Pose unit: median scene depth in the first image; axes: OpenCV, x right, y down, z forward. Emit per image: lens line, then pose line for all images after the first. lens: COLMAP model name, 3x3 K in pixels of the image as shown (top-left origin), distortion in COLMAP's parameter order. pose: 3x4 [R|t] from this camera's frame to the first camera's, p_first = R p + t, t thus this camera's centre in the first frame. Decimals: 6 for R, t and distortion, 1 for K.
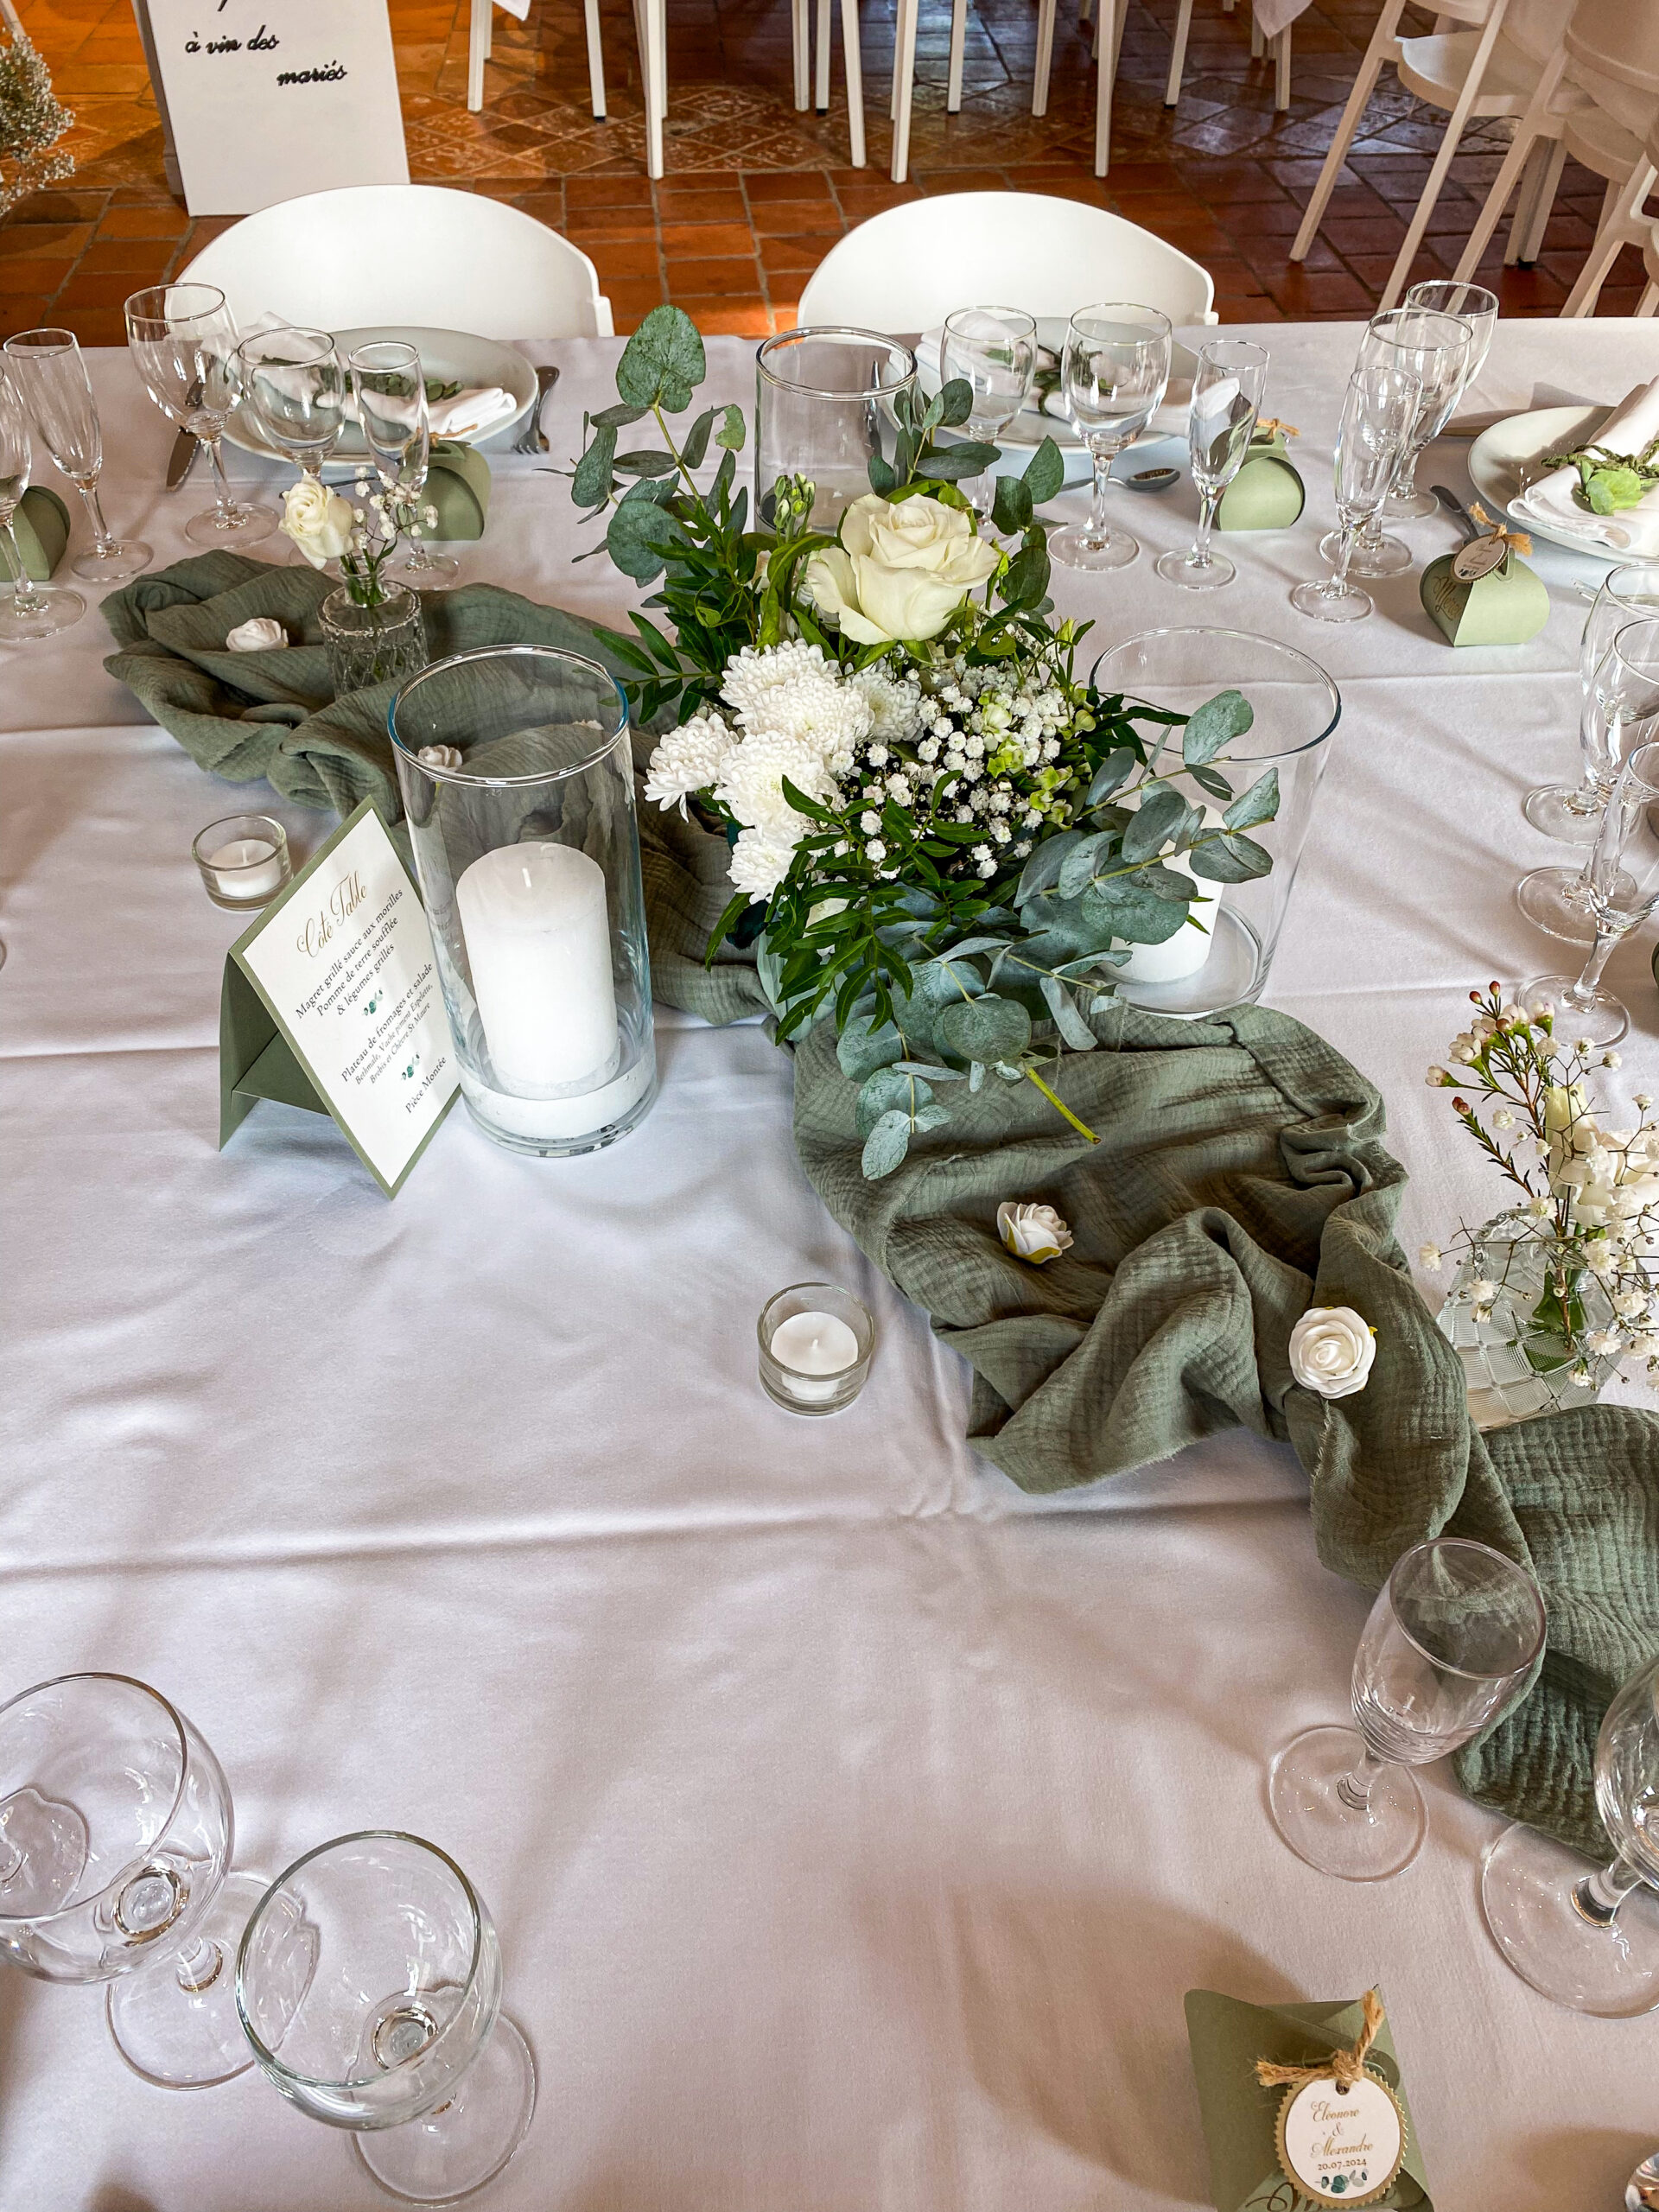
lens RADIAL K [[1675.4, 0, 829.4], [0, 1675.4, 1103.2], [0, 0, 1]] dist [0.018362, -0.026681]
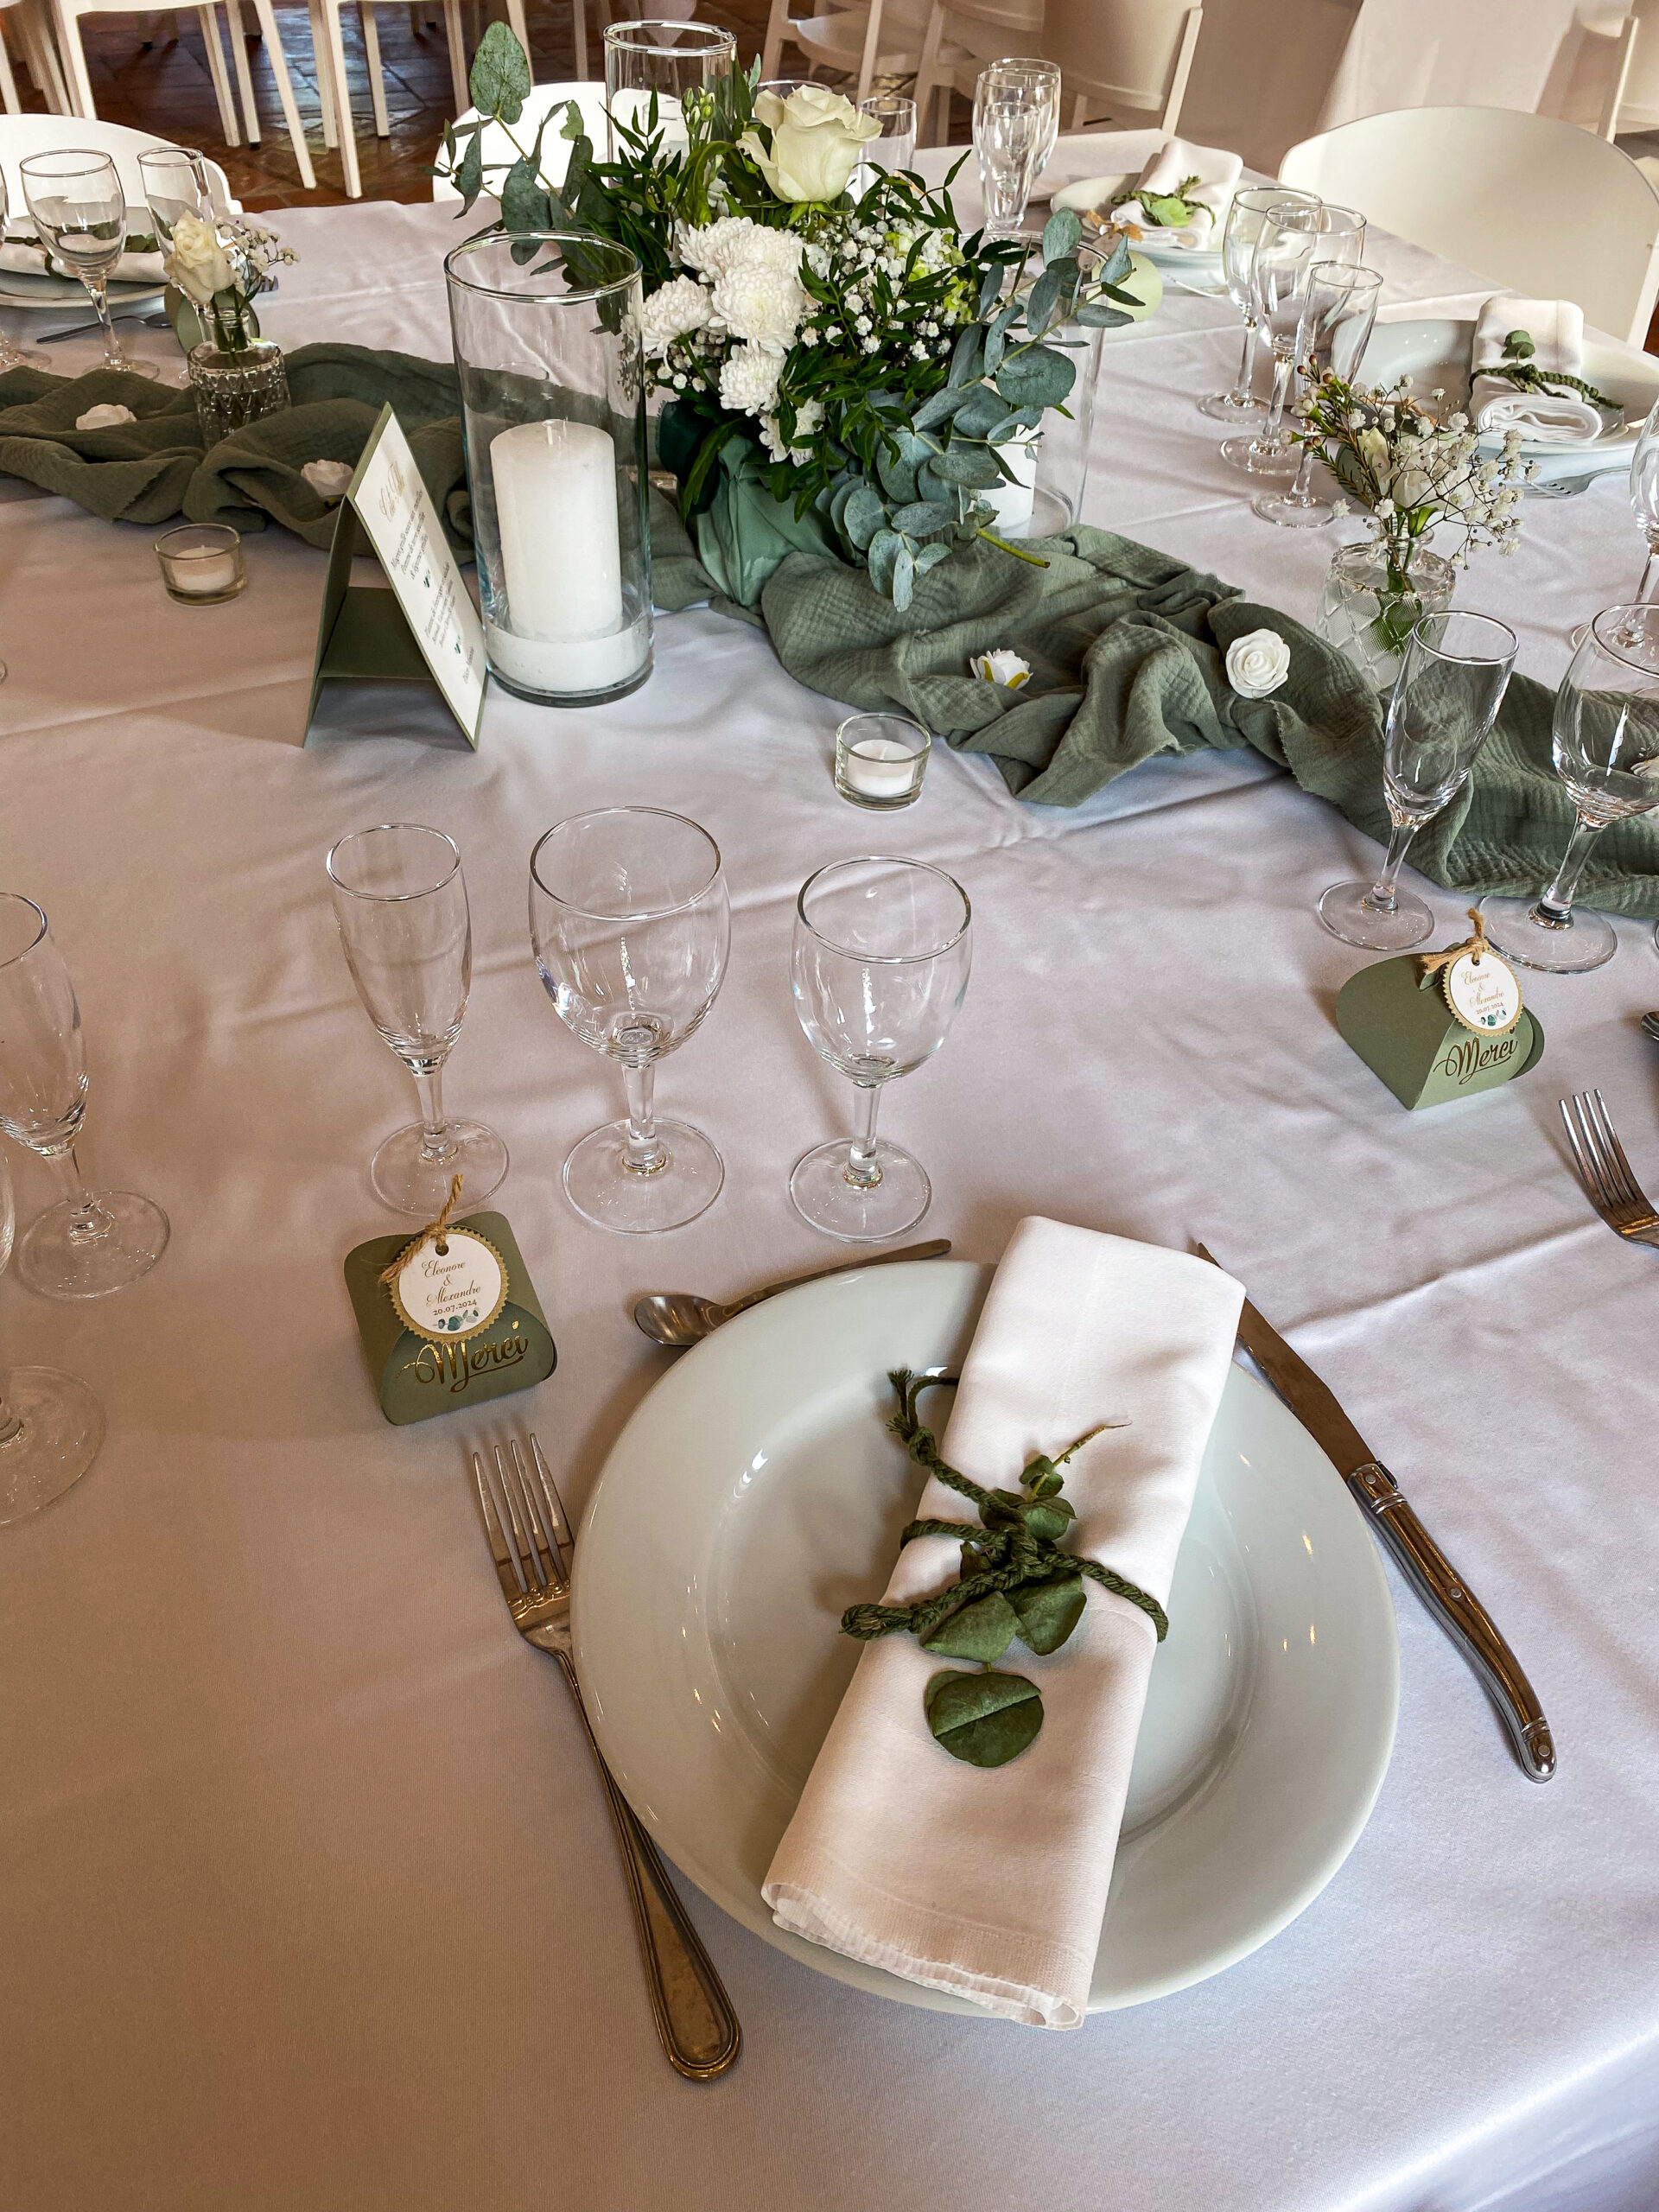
lens RADIAL K [[1675.4, 0, 826.6], [0, 1675.4, 1109.9], [0, 0, 1]] dist [0.018362, -0.026681]
pose [[0.937551, -0.226972, 0.263596, -0.429430], [0.238412, 0.971092, -0.011808, 0.399130], [-0.253296, 0.073915, 0.964561, -0.172939]]
